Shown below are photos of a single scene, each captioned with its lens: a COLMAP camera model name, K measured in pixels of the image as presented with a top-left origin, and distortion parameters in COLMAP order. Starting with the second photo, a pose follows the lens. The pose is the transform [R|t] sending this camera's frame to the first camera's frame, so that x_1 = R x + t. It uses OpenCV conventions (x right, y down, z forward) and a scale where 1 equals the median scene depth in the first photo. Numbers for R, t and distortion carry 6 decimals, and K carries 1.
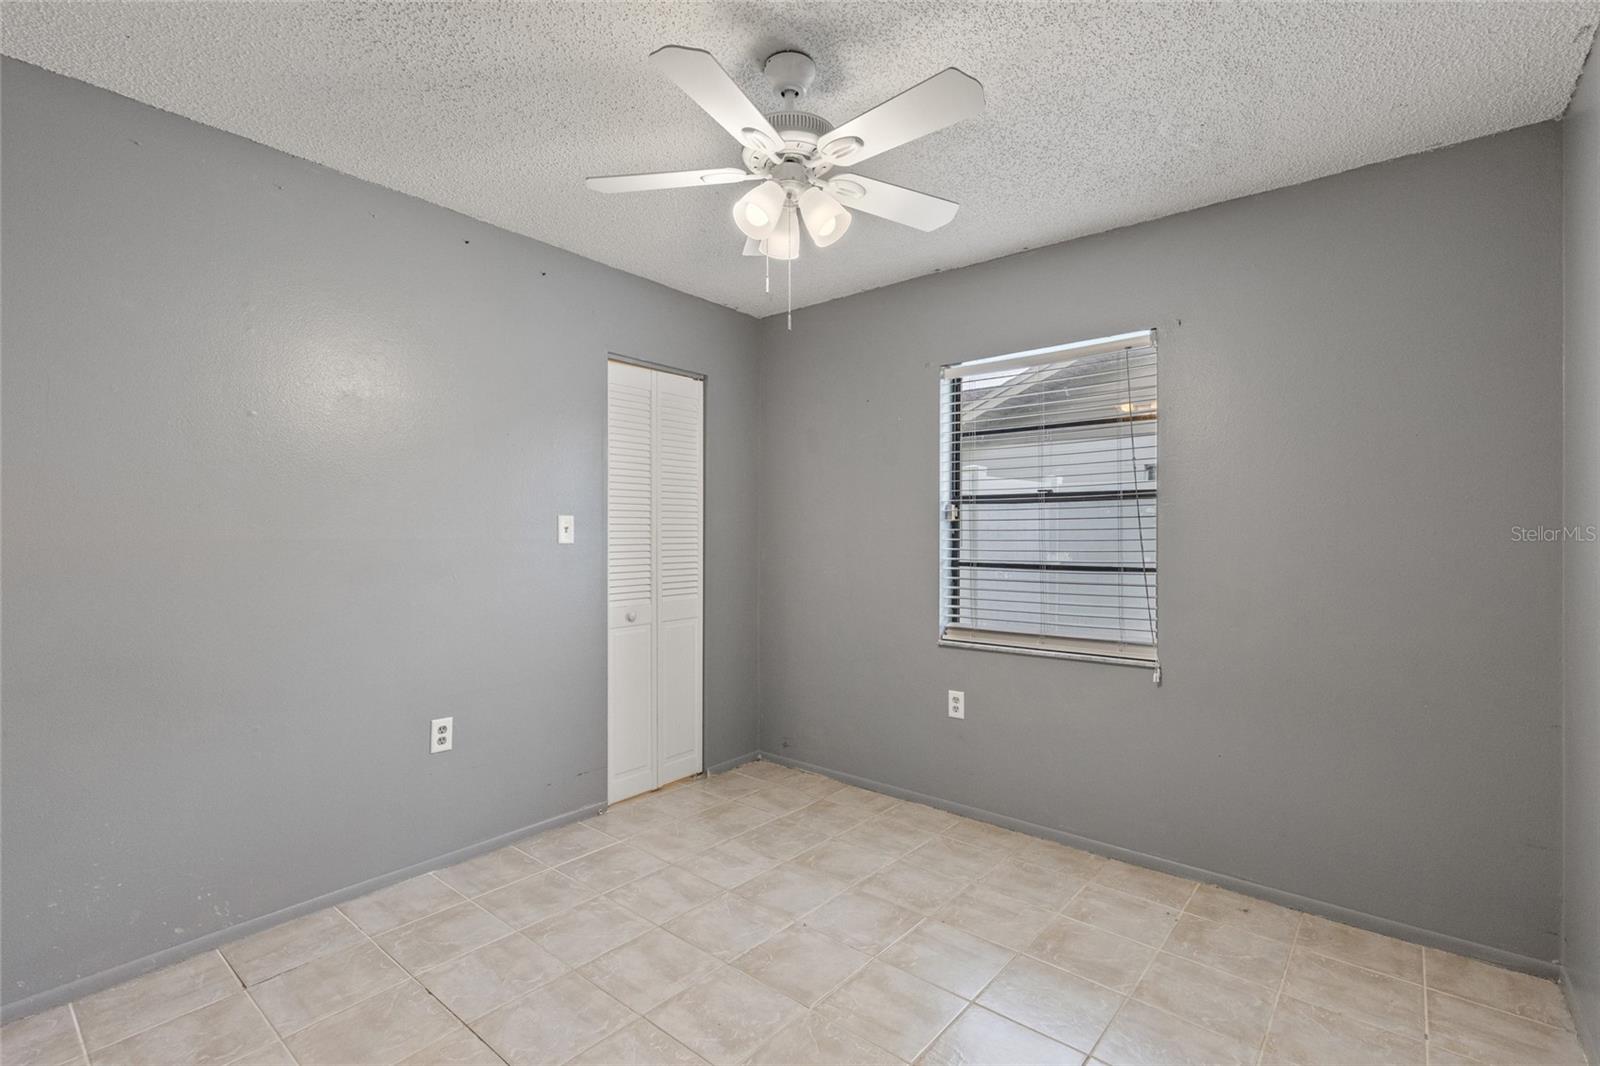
lens RADIAL K [[726.2, 0, 797.3], [0, 726.2, 537.4], [0, 0, 1]] dist [0.007063, -0.001151]
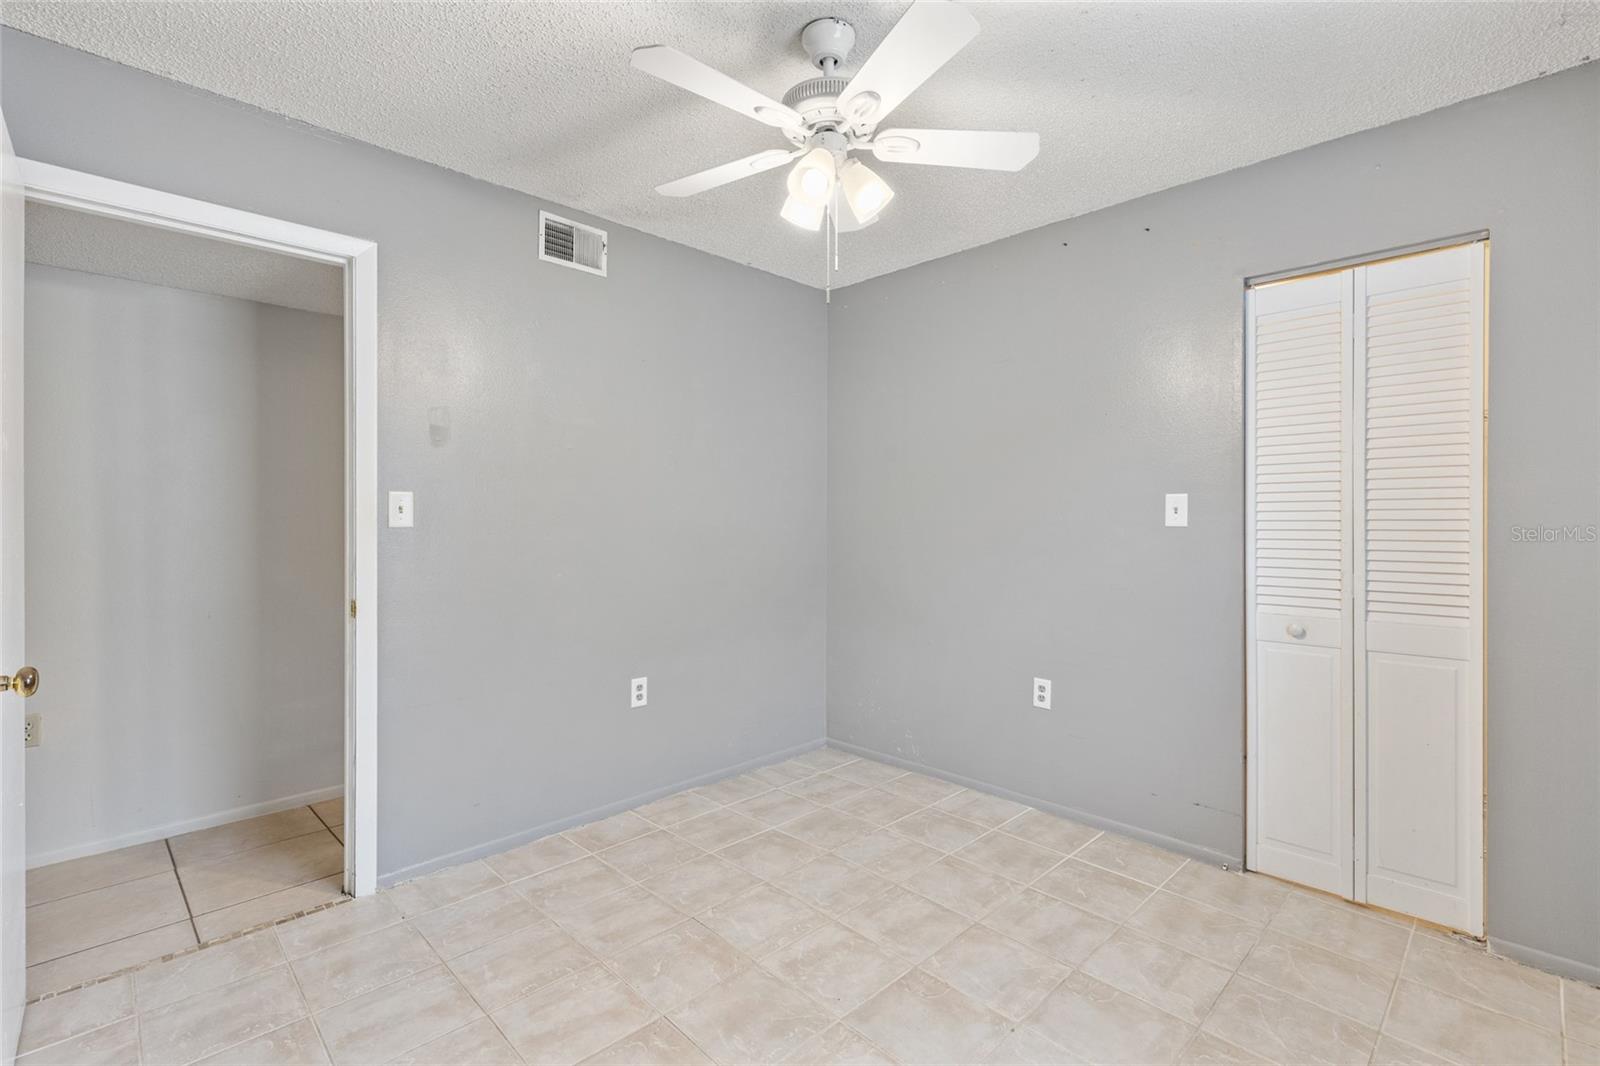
lens RADIAL K [[726.2, 0, 794.3], [0, 726.2, 526.2], [0, 0, 1]] dist [0.007063, -0.001151]
pose [[-0.105544, 0.010250, -0.994362, 0.707157], [-0.005963, 0.999922, 0.010940, 0.001602], [0.994397, 0.007084, -0.105475, 0.771322]]
